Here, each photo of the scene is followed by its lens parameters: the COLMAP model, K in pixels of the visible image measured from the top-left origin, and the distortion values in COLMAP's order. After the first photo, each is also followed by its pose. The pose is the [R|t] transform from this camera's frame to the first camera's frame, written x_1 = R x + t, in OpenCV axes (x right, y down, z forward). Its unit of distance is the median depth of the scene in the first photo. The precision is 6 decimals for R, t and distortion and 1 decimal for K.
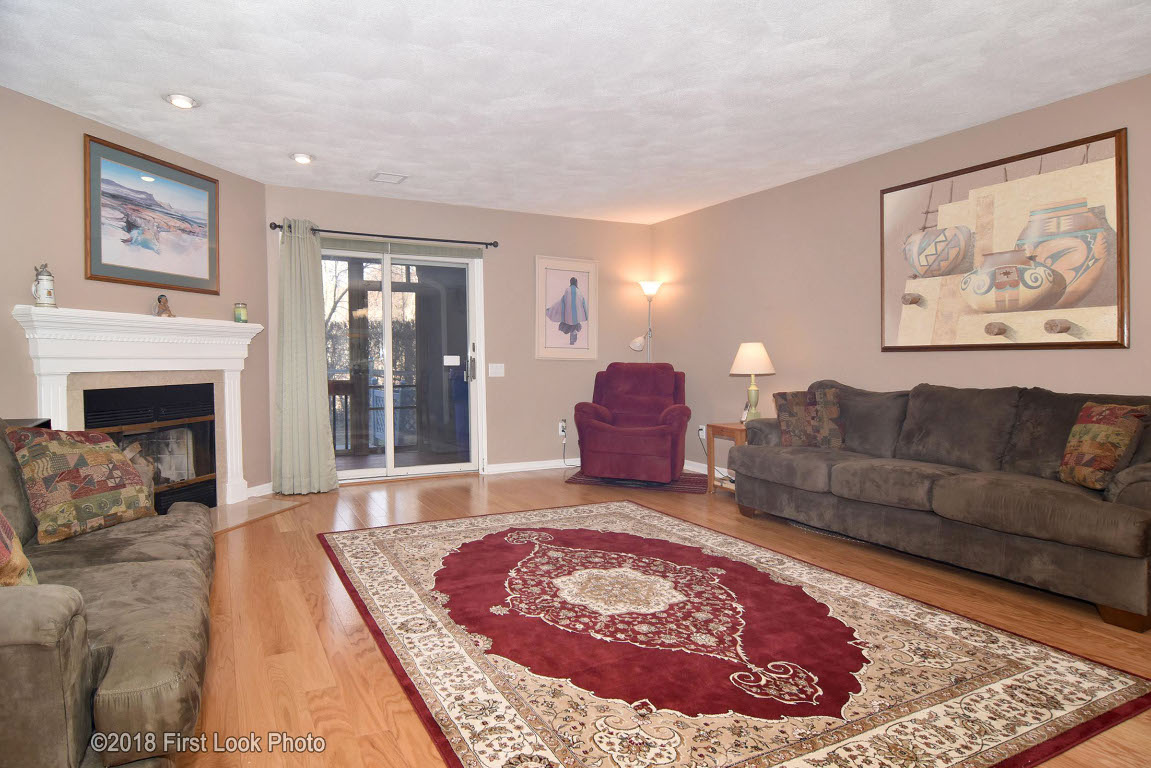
lens RADIAL K [[646.8, 0, 545.8], [0, 646.8, 377.1], [0, 0, 1]] dist [-0.028910, -0.003276]
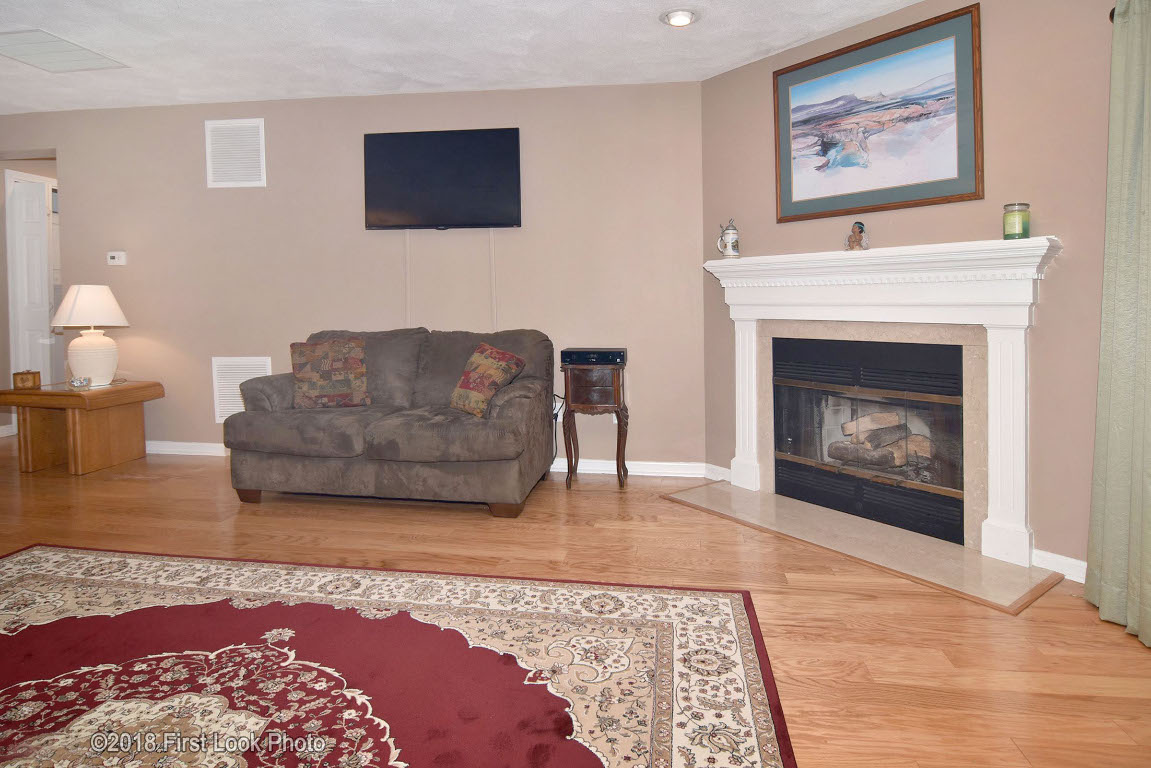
lens RADIAL K [[636.3, 0, 578.0], [0, 636.3, 335.9], [0, 0, 1]] dist [-0.006147, -0.002025]
pose [[-0.594074, 0.036160, -0.803597, 0.223319], [-0.024515, 0.997711, 0.063017, -0.034106], [0.804036, 0.057137, -0.591828, 1.253954]]
